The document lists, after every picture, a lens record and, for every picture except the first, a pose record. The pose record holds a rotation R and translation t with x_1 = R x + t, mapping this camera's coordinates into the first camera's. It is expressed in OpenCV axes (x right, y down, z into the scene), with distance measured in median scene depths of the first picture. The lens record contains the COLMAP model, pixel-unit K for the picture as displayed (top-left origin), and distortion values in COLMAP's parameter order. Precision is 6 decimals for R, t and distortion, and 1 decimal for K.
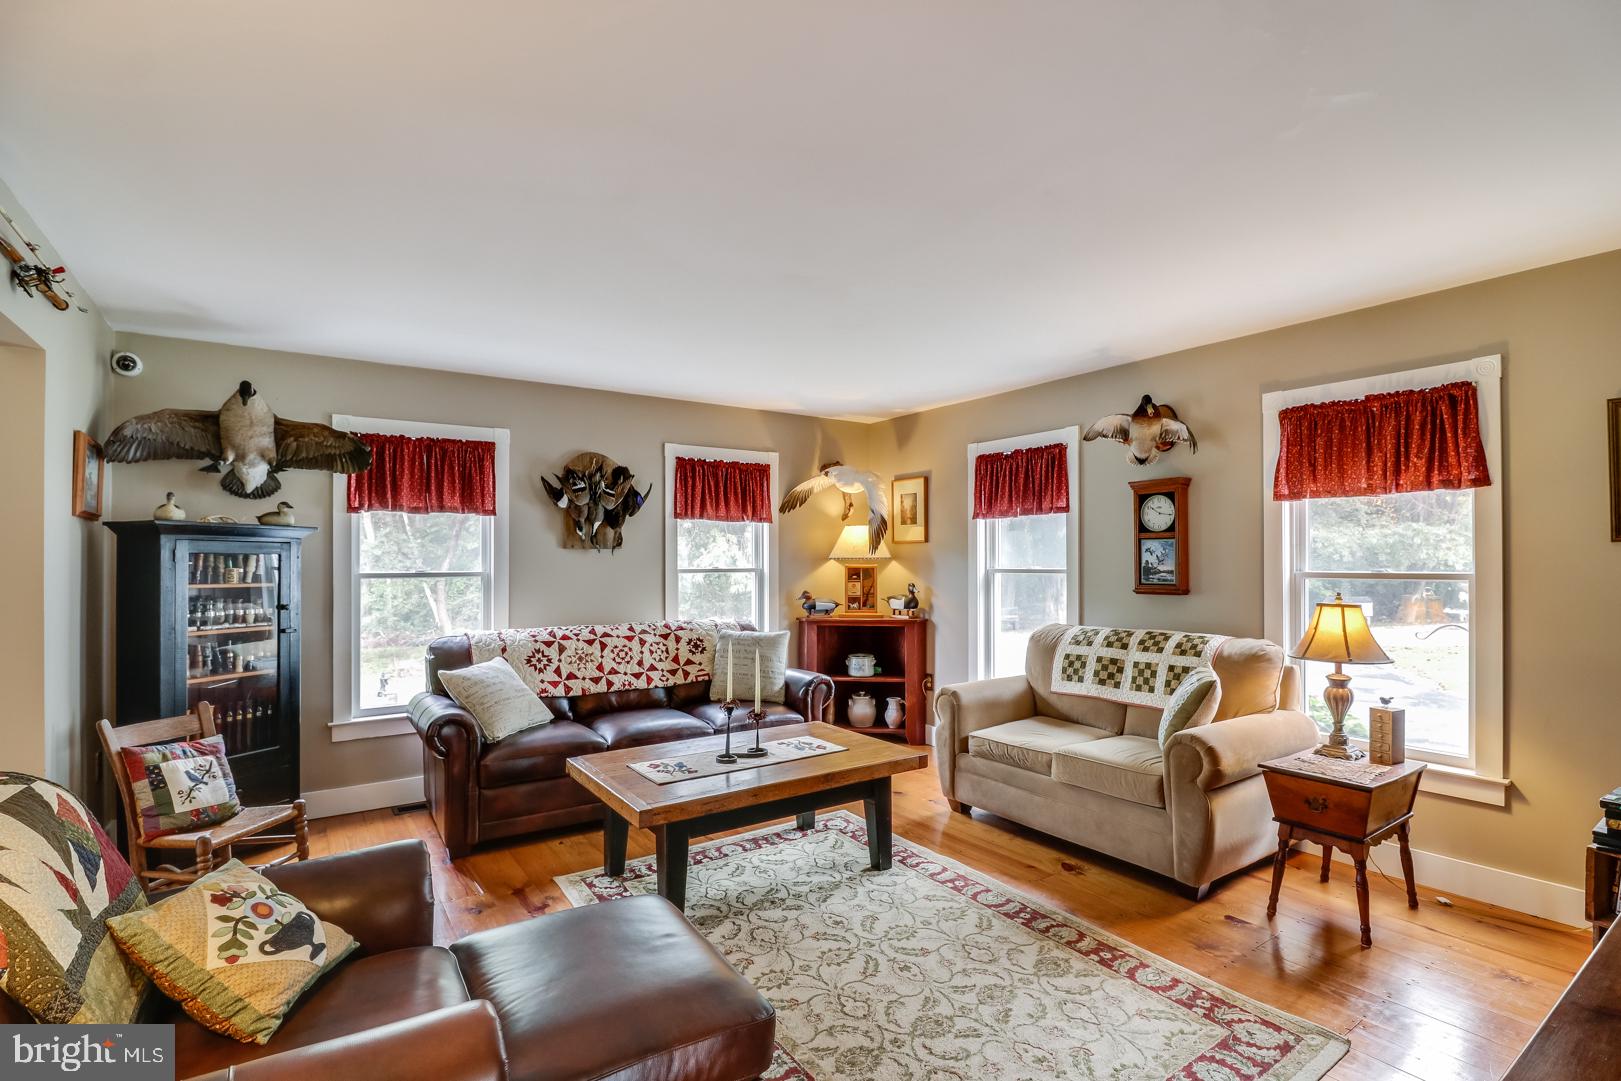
lens RADIAL K [[765.6, 0, 814.8], [0, 765.6, 553.2], [0, 0, 1]] dist [-0.004053, -0.001016]
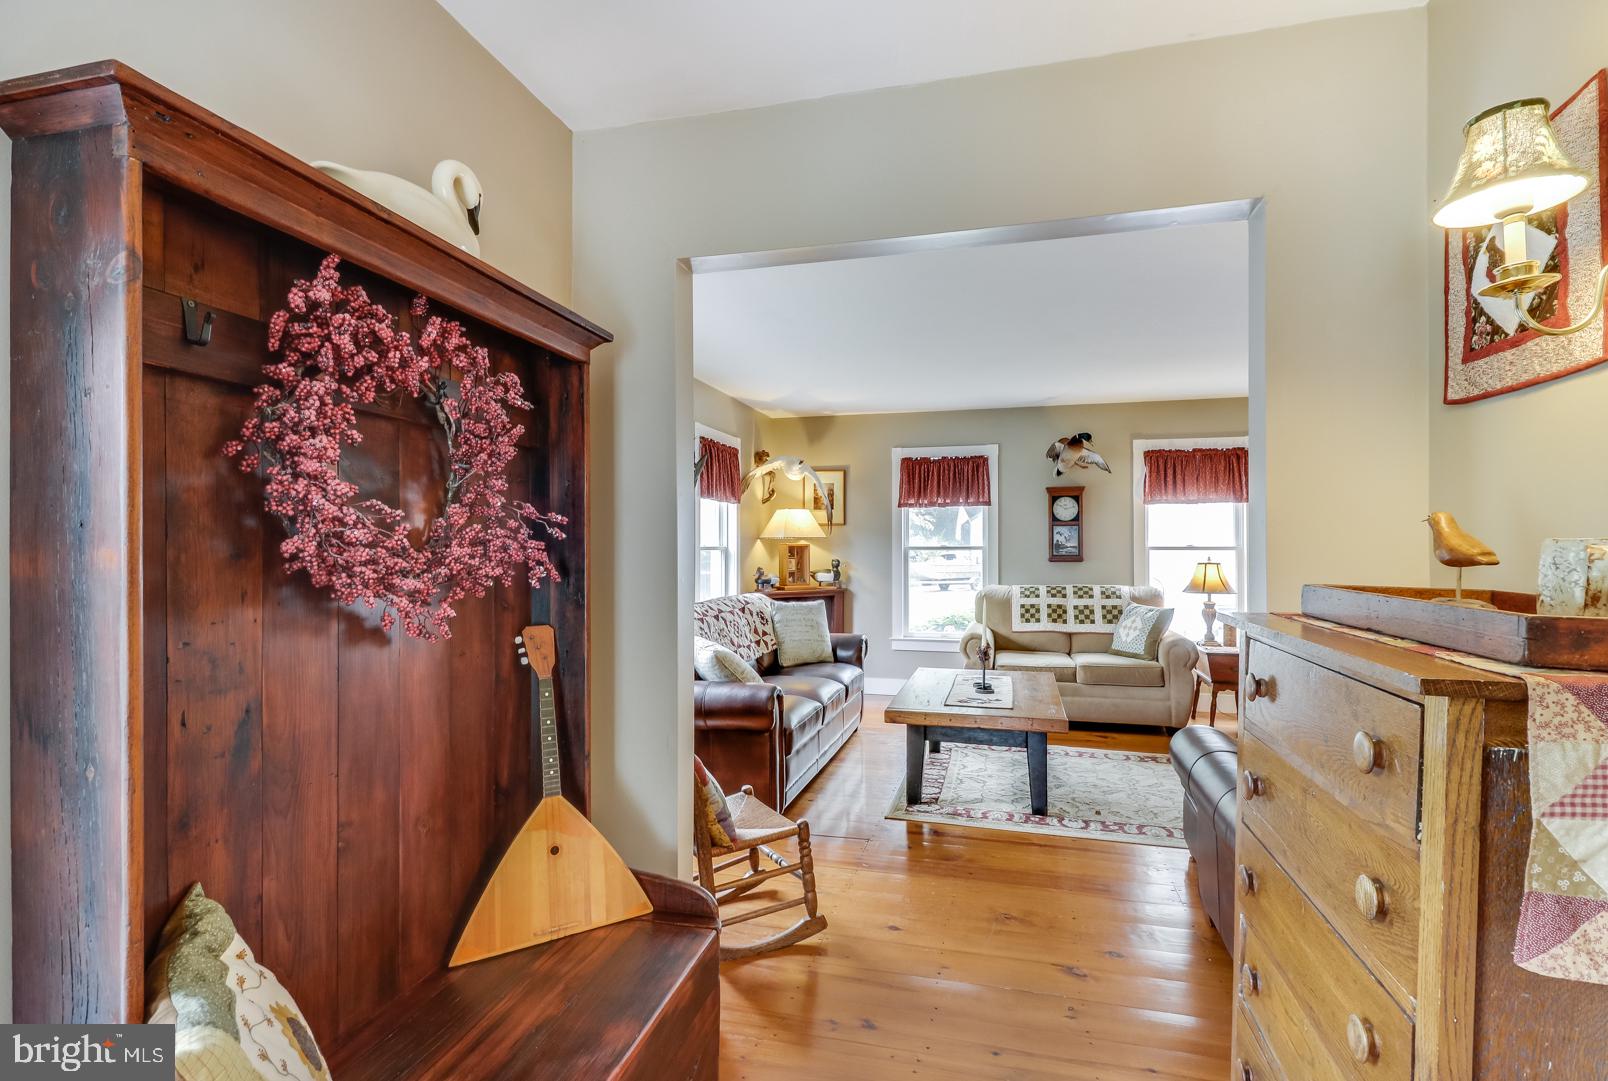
lens RADIAL K [[756.7, 0, 807.4], [0, 756.7, 541.0], [0, 0, 1]] dist [0.003595, 0.000037]
pose [[0.760321, 0.006881, 0.649511, -0.843517], [-0.006820, 0.999973, -0.002611, 0.017838], [-0.649512, -0.002445, 0.760348, 0.169768]]
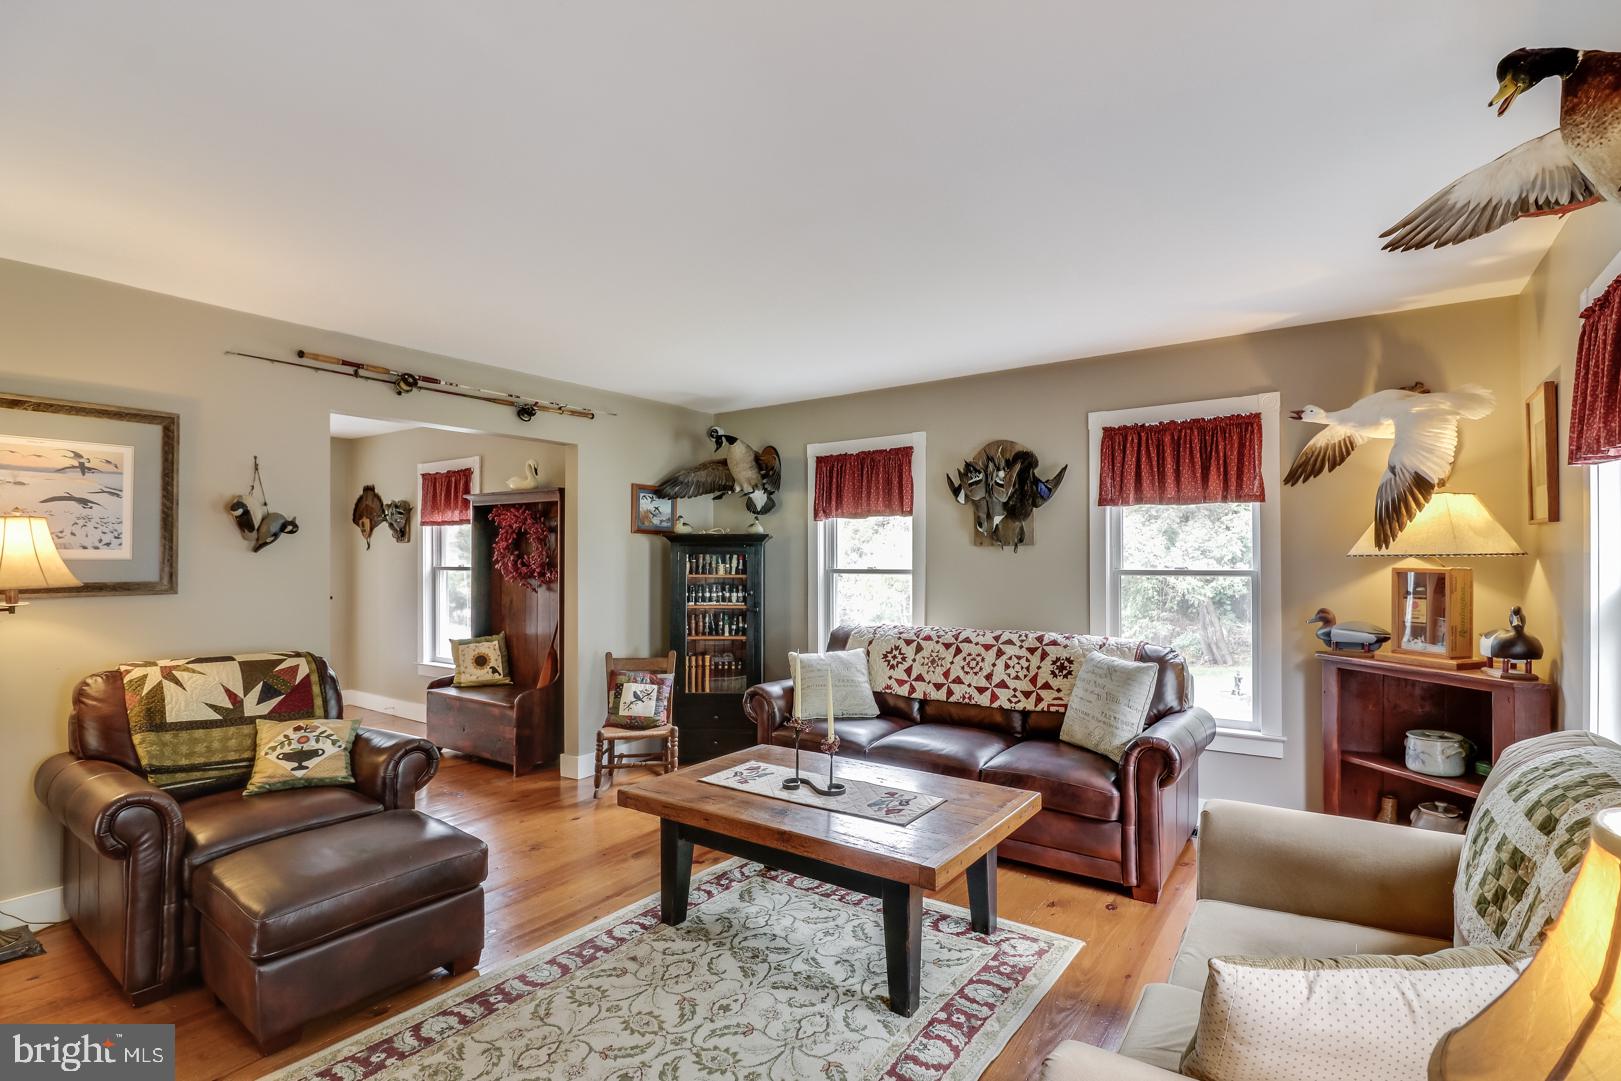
lens RADIAL K [[765.6, 0, 818.7], [0, 765.6, 549.0], [0, 0, 1]] dist [-0.004053, -0.001016]
pose [[0.349735, -0.008805, -0.936807, 0.531760], [0.011185, 0.999924, -0.005223, 0.000214], [0.936782, -0.008652, 0.349807, 0.520982]]
